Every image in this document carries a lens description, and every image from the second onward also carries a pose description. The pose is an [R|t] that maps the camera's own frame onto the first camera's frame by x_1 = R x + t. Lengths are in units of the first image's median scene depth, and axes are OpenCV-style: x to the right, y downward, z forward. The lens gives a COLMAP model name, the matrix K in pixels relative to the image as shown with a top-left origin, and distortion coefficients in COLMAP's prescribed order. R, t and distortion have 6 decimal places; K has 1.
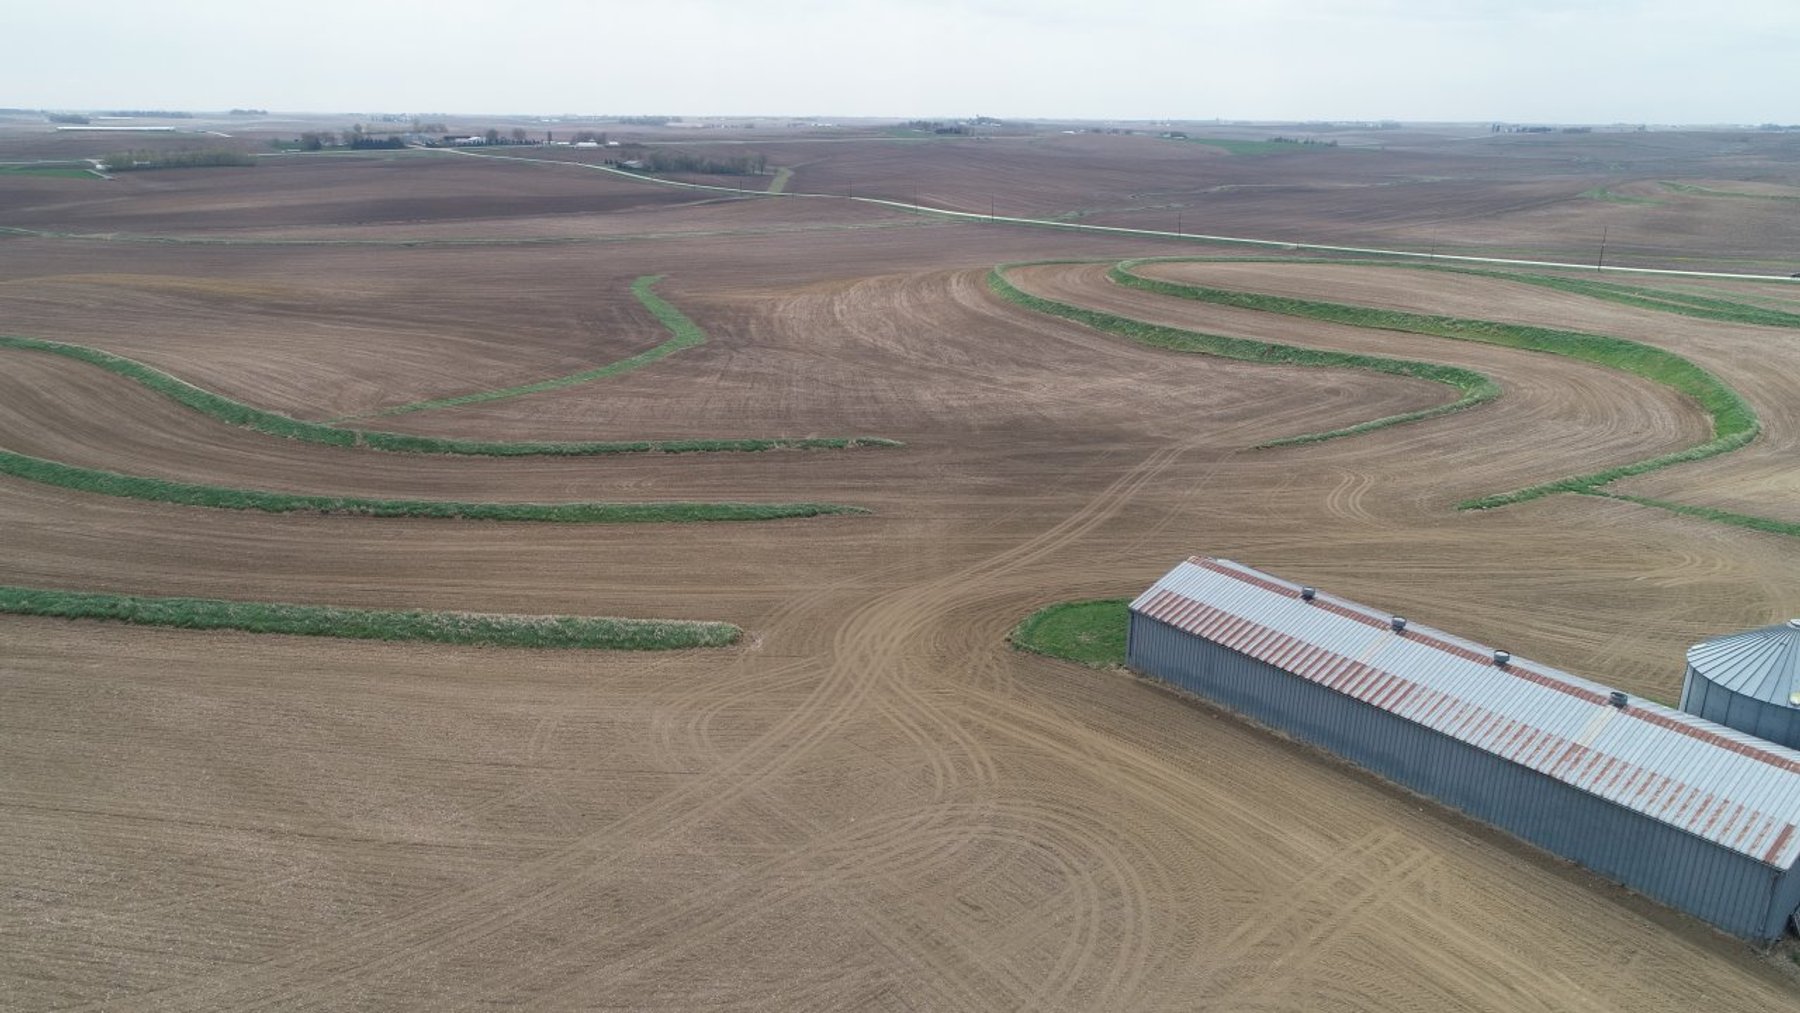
lens RADIAL K [[1208.6, 0, 890.5], [0, 1208.6, 517.7], [0, 0, 1]] dist [-0.002951, 0.005273]
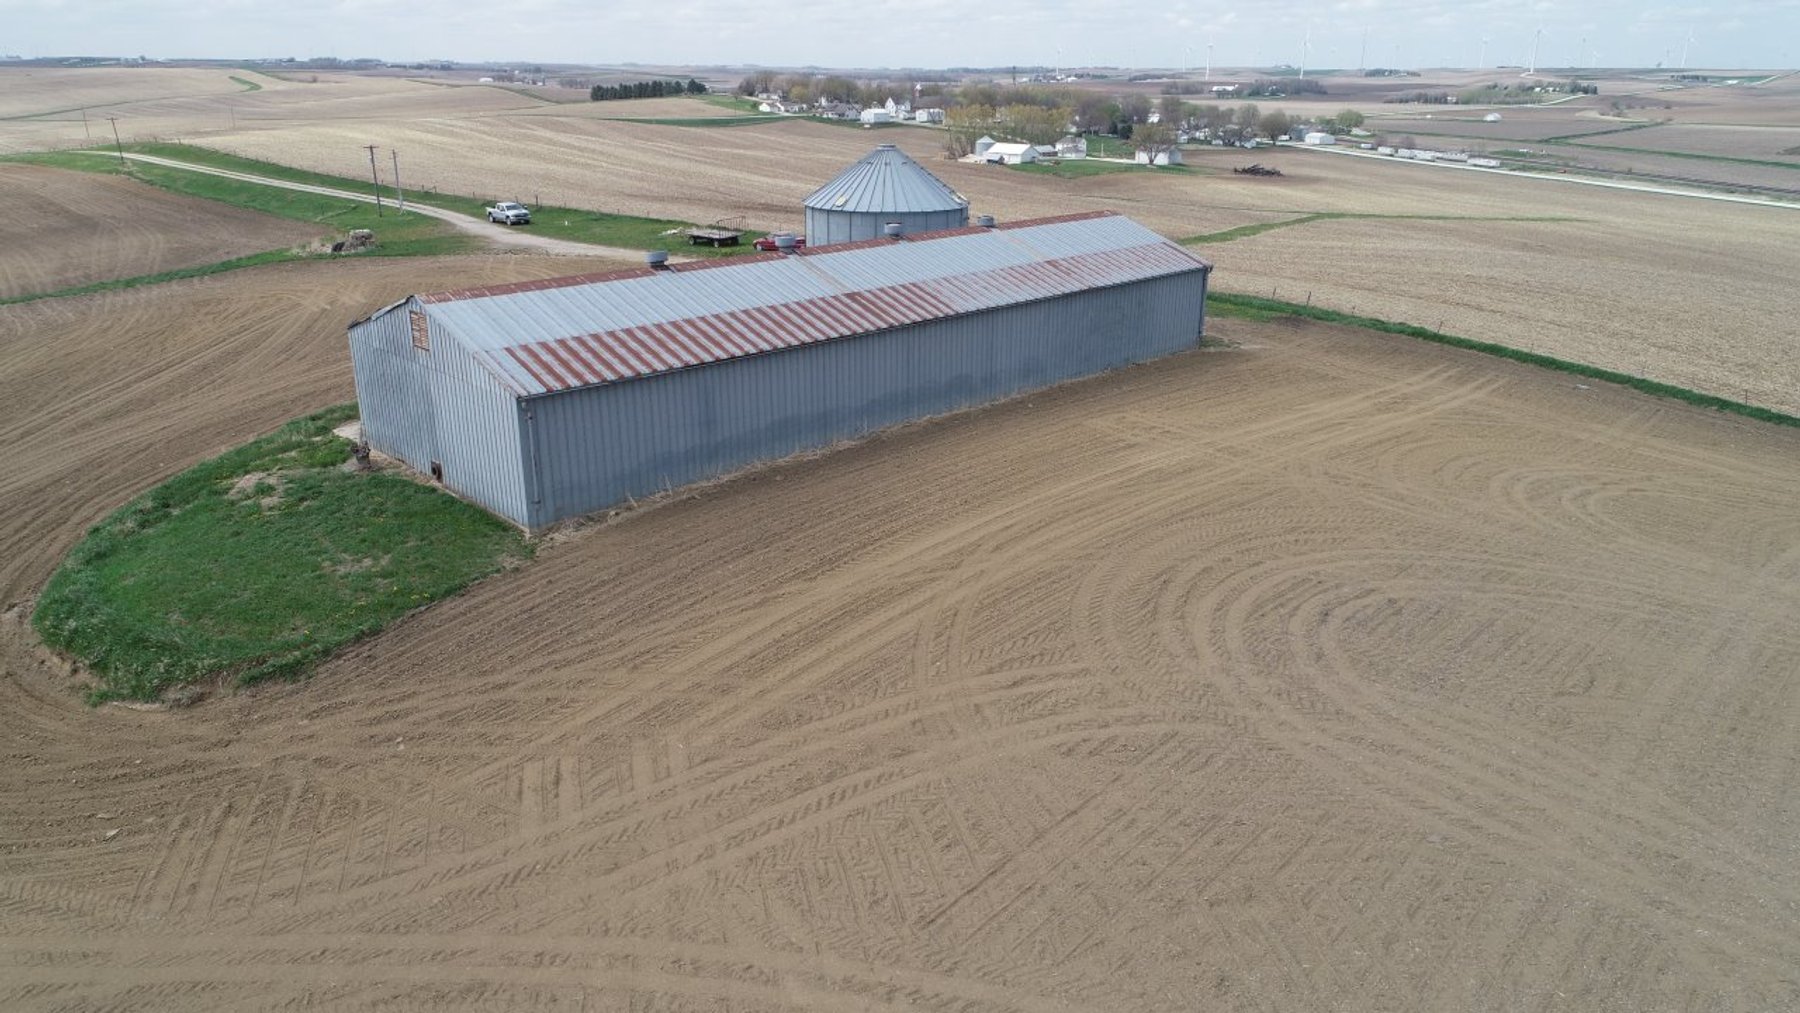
lens RADIAL K [[1208.6, 0, 890.5], [0, 1208.6, 517.7], [0, 0, 1]] dist [-0.002951, 0.005273]
pose [[-0.095176, -0.376043, 0.921701, -0.063375], [0.298942, 0.872371, 0.386786, -0.005979], [-0.949513, 0.312348, 0.029386, 0.217251]]
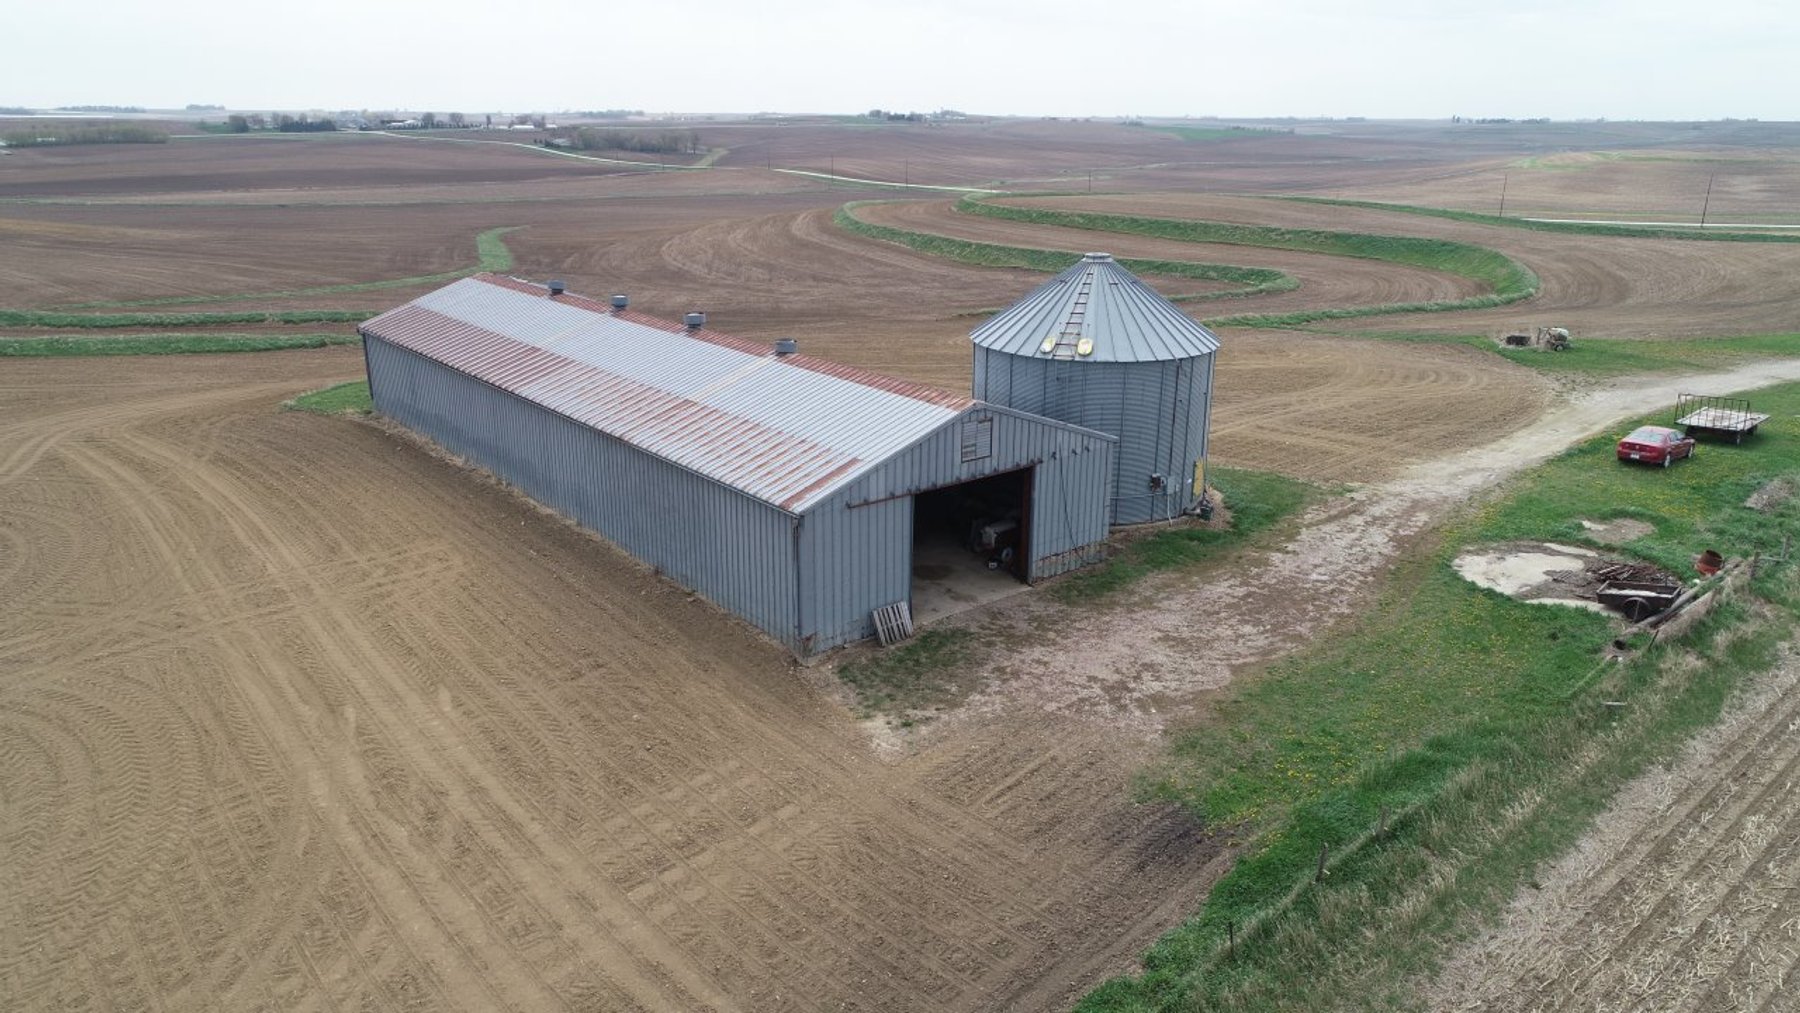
lens RADIAL K [[1208.1, 0, 877.3], [0, 1208.1, 506.3], [0, 0, 1]] dist [0.000824, 0.001794]
pose [[0.999847, -0.009125, 0.014940, 0.125612], [0.009188, 0.999949, -0.004198, 0.047215], [-0.014901, 0.004335, 0.999880, 0.062950]]
